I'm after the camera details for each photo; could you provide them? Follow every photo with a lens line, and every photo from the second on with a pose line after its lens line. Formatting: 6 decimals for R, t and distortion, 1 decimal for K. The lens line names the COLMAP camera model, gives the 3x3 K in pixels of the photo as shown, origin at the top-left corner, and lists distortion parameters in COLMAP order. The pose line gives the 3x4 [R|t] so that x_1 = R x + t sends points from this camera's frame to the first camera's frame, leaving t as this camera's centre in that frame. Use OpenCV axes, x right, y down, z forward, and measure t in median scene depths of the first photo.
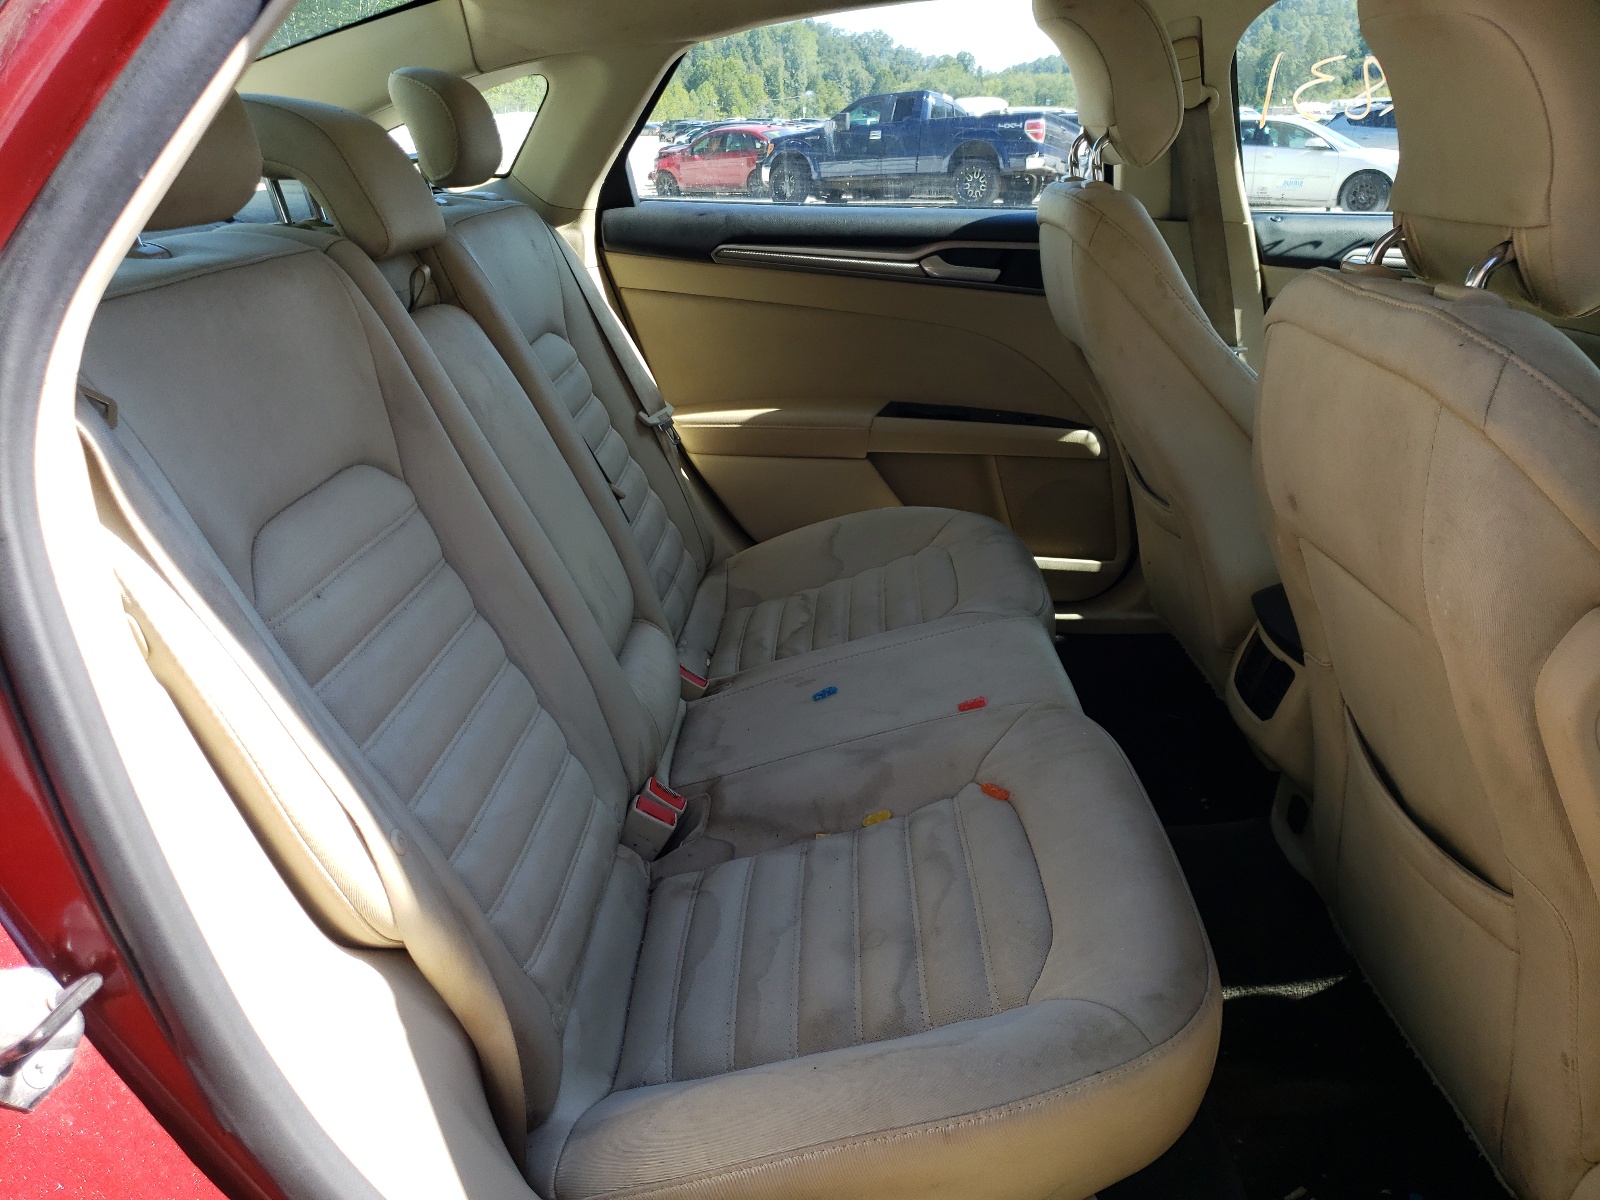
lens RADIAL K [[1204.1, 0, 774.0], [0, 1204.1, 596.6], [0, 0, 1]] dist [0.008807, 0.002013]
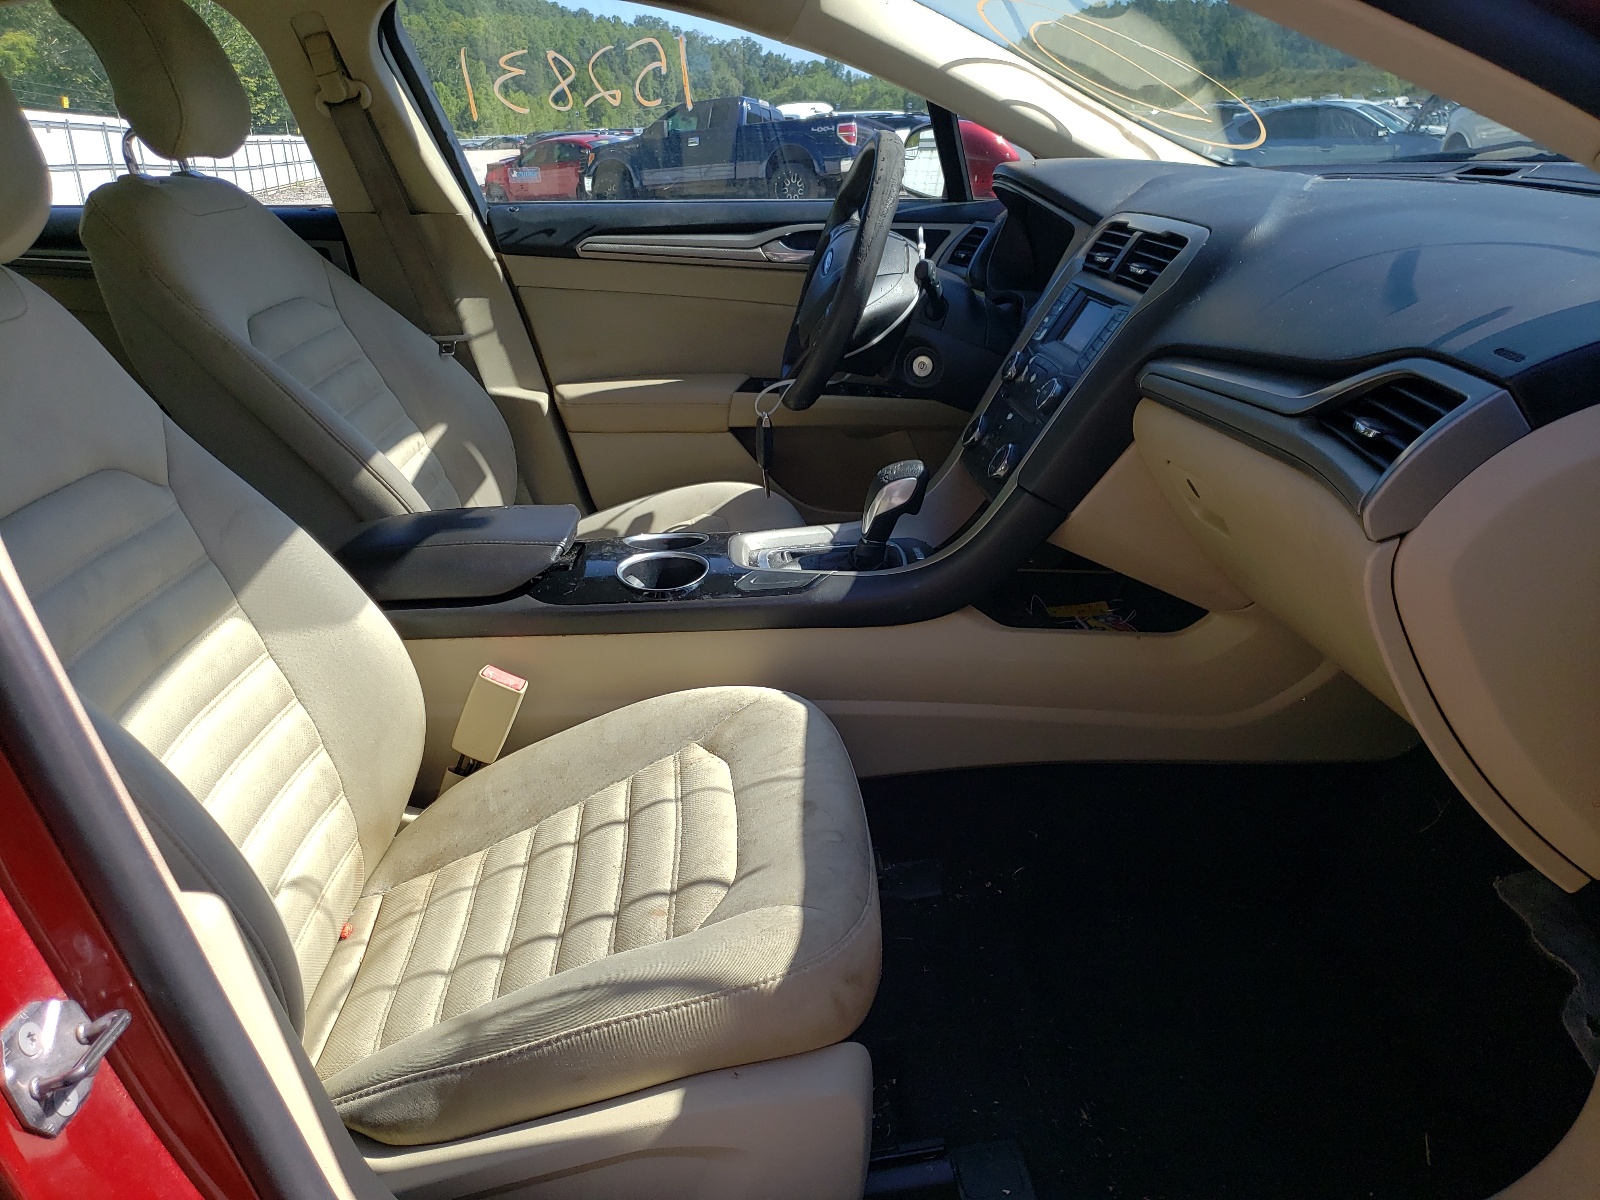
lens RADIAL K [[1200.4, 0, 800.0], [0, 1200.4, 625.8], [0, 0, 1]] dist [0.003508, 0.001194]
pose [[0.999587, -0.027788, 0.007298, 0.154605], [0.027678, 0.999507, 0.014809, 0.008849], [-0.007706, -0.014601, 0.999864, -0.009696]]
